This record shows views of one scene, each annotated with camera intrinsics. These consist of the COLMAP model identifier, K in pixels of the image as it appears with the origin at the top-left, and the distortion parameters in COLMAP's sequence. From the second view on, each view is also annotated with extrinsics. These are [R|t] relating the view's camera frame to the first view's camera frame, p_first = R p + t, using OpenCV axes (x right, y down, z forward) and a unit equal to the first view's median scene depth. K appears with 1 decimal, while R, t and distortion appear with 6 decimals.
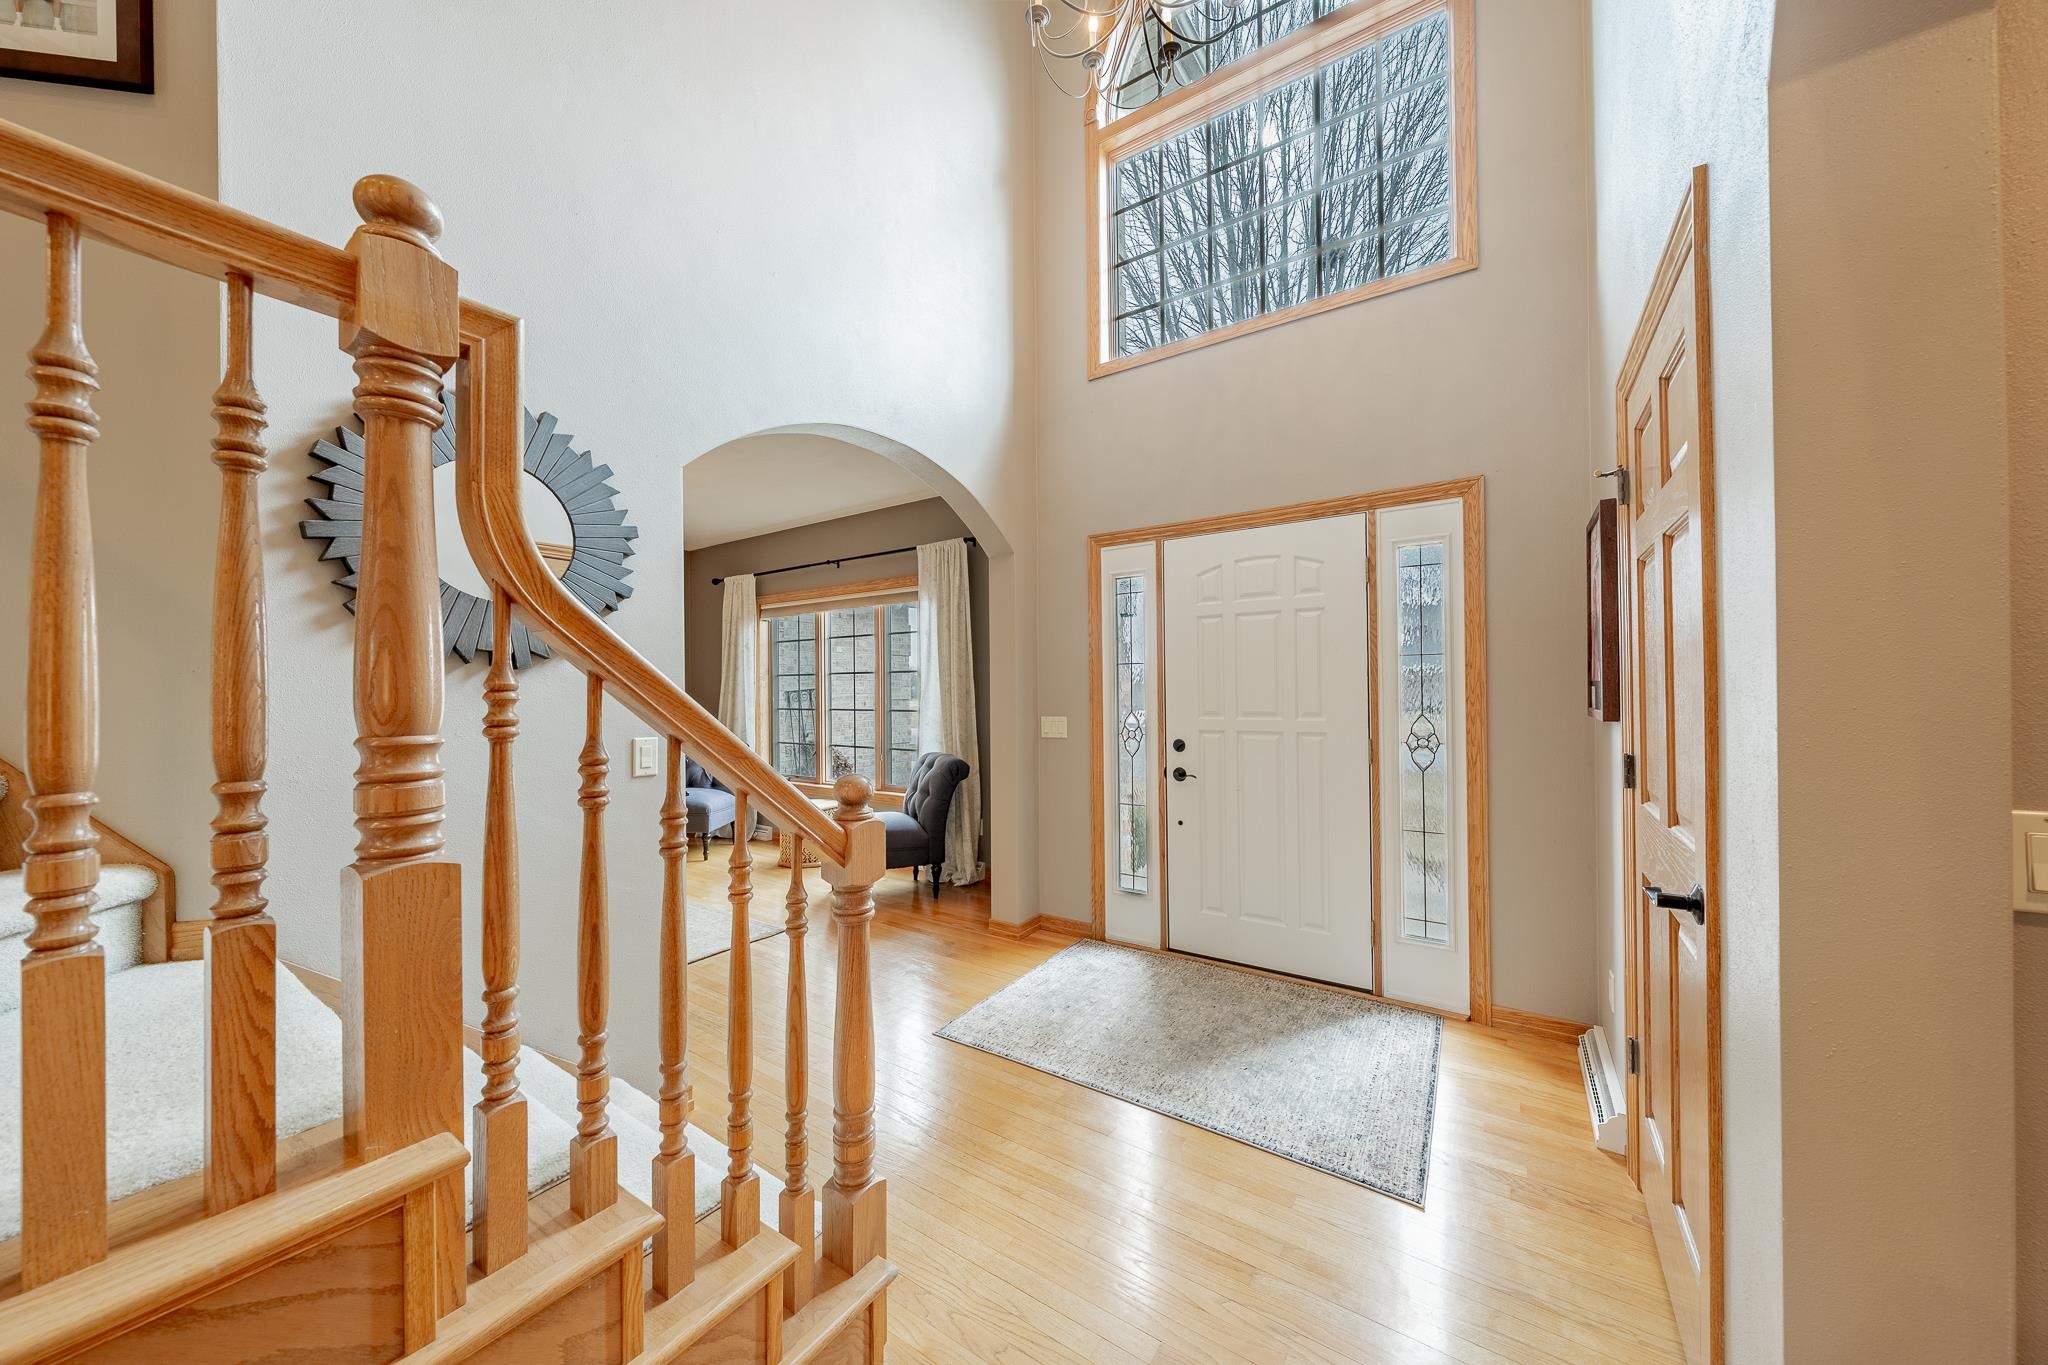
lens RADIAL K [[699.8, 0, 984.4], [0, 699.8, 691.2], [0, 0, 1]] dist [-0.004455, -0.000402]
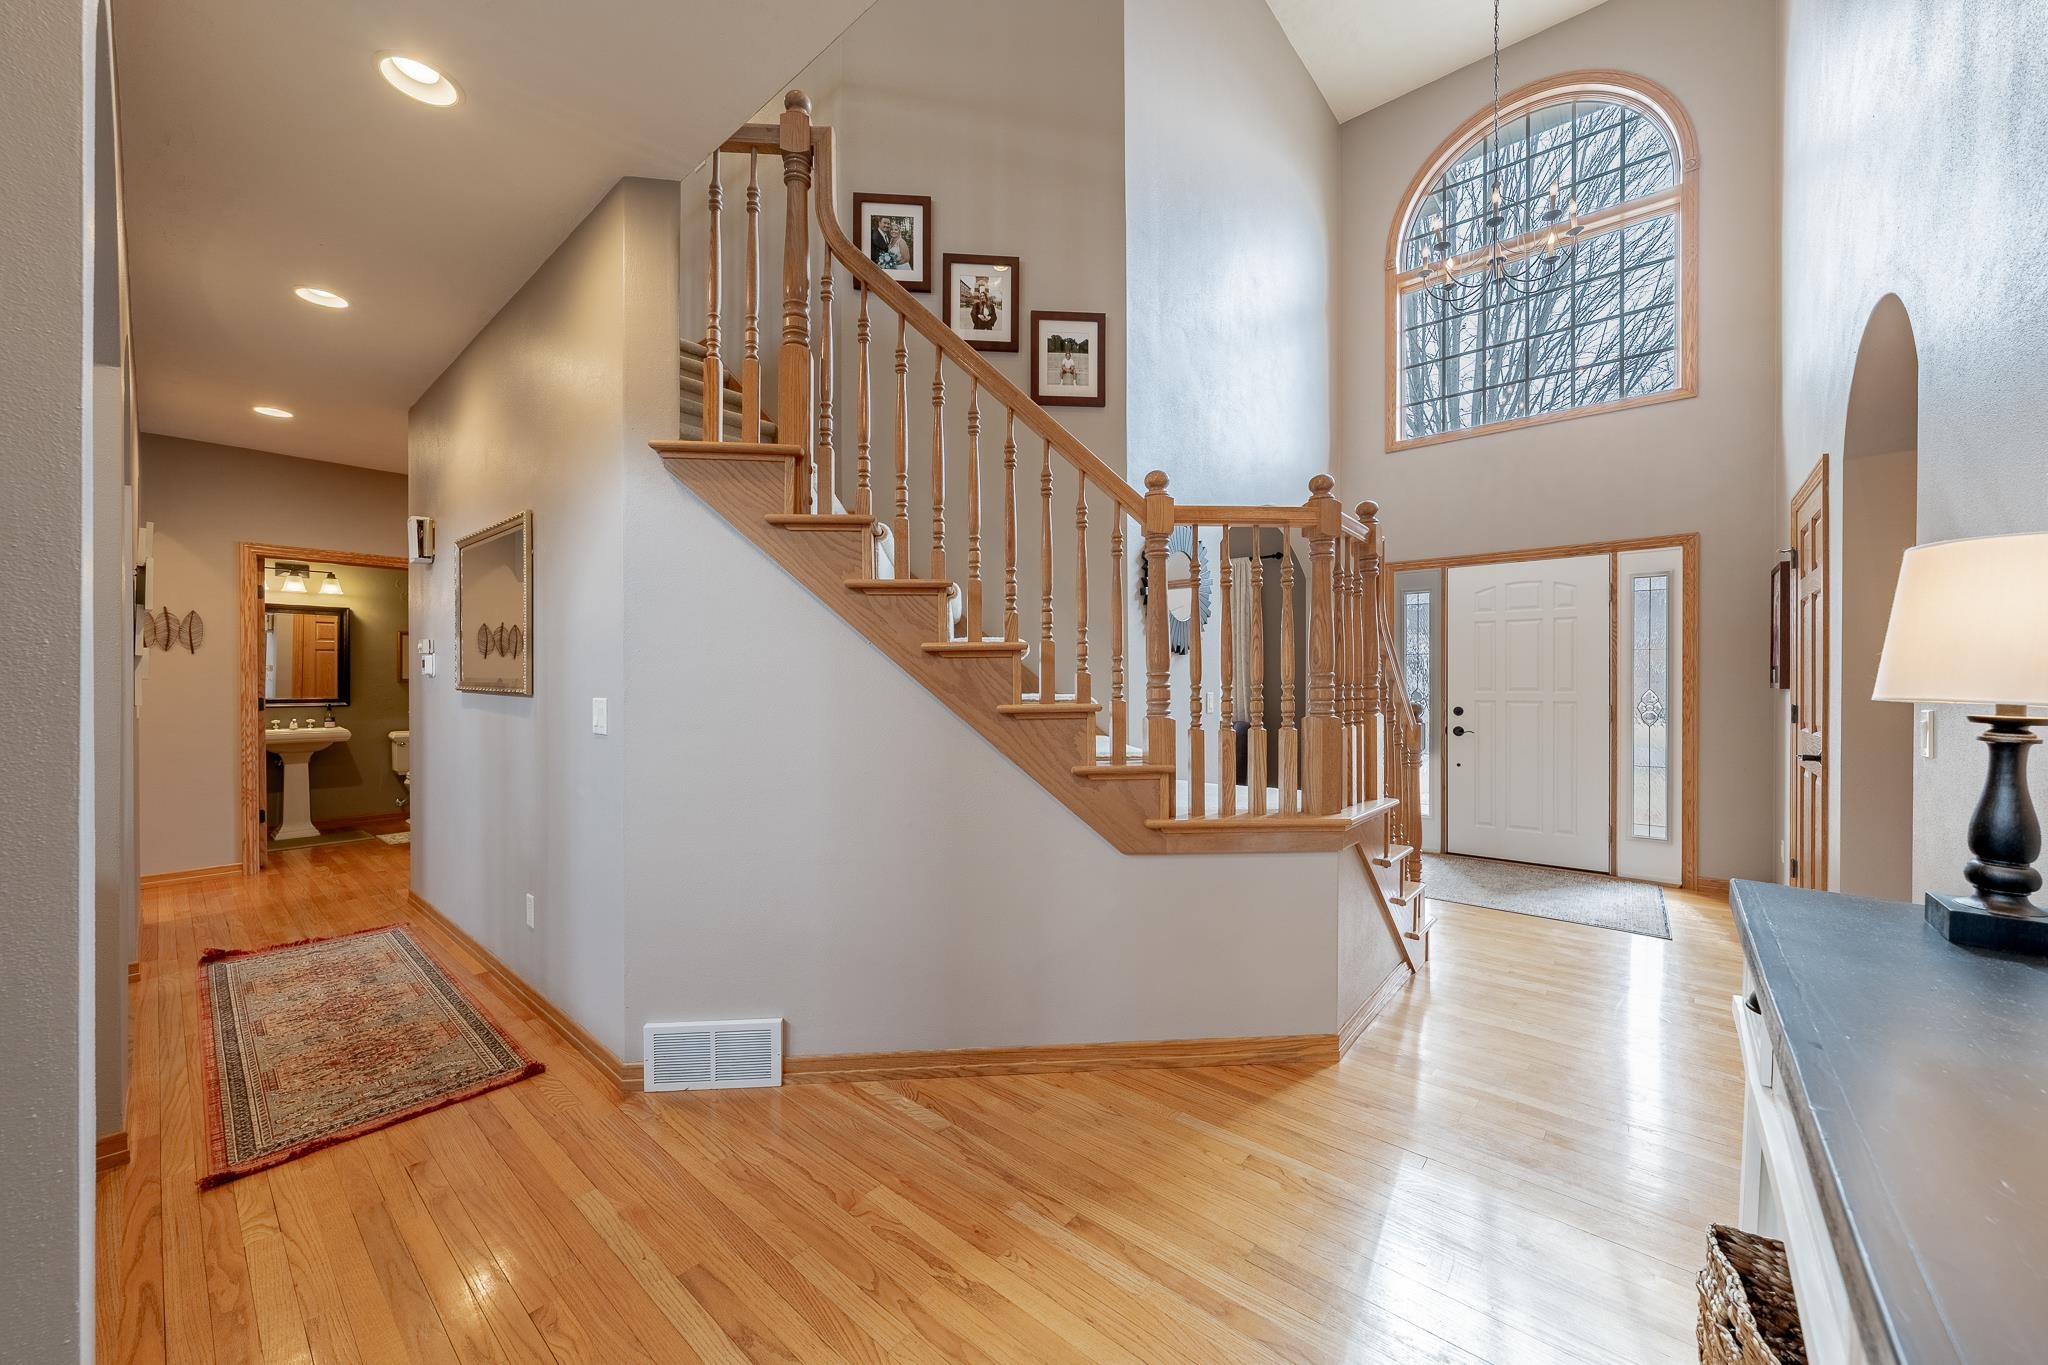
lens RADIAL K [[720.9, 0, 1014.4], [0, 720.9, 687.1], [0, 0, 1]] dist [-0.002674, -0.000272]
pose [[0.995235, 0.010045, -0.096982, -0.619970], [-0.009156, 0.999912, 0.009605, 0.028883], [0.097070, -0.008672, 0.995240, -0.716220]]
